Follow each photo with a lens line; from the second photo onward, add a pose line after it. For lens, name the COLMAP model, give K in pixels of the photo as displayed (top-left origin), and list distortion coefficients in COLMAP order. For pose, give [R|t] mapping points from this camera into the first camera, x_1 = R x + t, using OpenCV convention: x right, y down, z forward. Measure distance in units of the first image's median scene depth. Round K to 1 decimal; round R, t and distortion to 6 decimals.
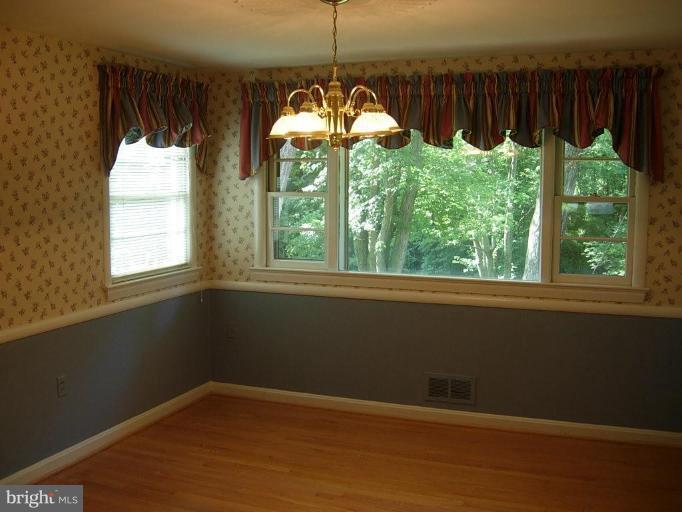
lens RADIAL K [[731.2, 0, 333.7], [0, 731.2, 256.6], [0, 0, 1]] dist [-0.177224, 0.103151]
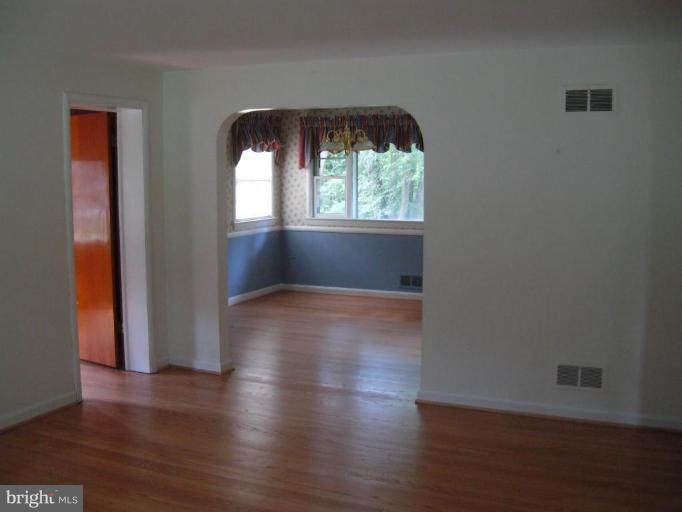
lens RADIAL K [[731.2, 0, 333.7], [0, 731.2, 256.6], [0, 0, 1]] dist [-0.177224, 0.103151]
pose [[0.999276, 0.001821, -0.037994, 0.028671], [-0.001444, 0.999949, 0.009962, 0.094697], [0.038010, -0.009900, 0.999228, -0.825875]]
